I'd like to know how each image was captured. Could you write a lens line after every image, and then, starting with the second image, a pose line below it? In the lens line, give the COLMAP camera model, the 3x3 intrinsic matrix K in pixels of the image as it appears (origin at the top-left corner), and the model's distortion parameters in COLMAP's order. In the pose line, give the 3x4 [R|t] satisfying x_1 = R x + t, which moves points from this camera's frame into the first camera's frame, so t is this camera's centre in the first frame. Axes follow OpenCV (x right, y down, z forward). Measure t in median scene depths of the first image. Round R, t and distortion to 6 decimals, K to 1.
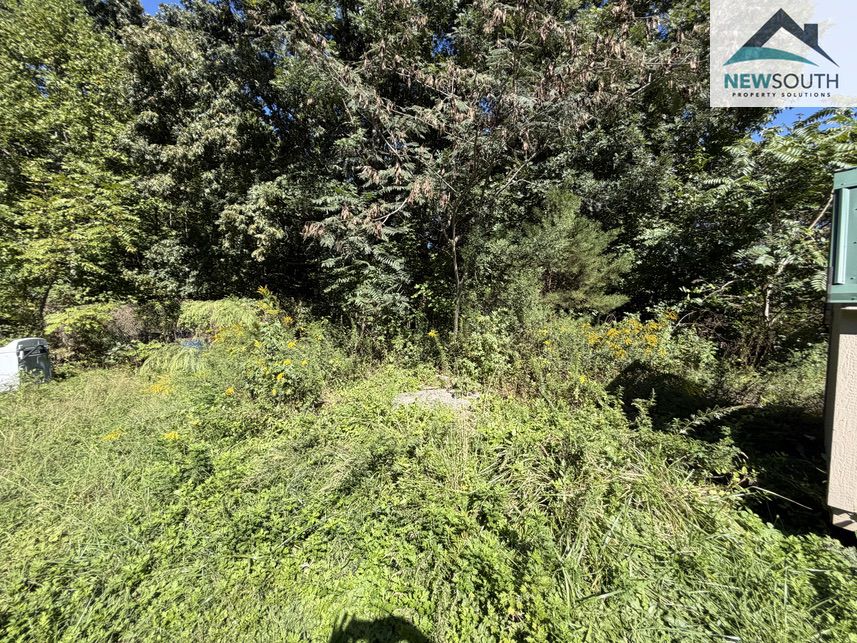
lens RADIAL K [[341.0, 0, 427.2], [0, 341.0, 318.3], [0, 0, 1]] dist [-0.000979, 0.000537]
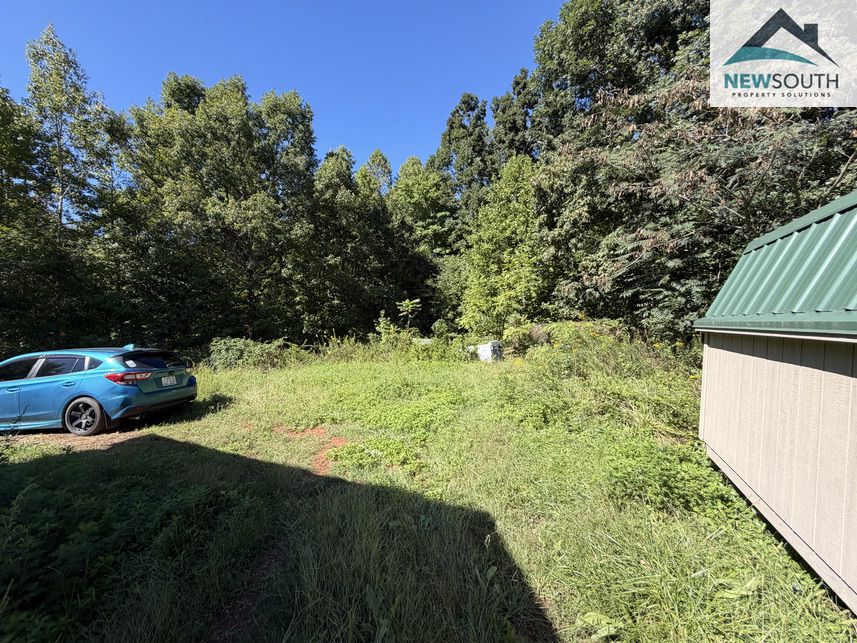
lens RADIAL K [[341.0, 0, 428.3], [0, 341.0, 322.6], [0, 0, 1]] dist [-0.000979, 0.000537]
pose [[0.421792, -0.016600, -0.906541, 0.486580], [-0.013180, 0.999614, -0.024437, -0.000365], [0.906597, 0.022256, 0.421411, -0.249414]]
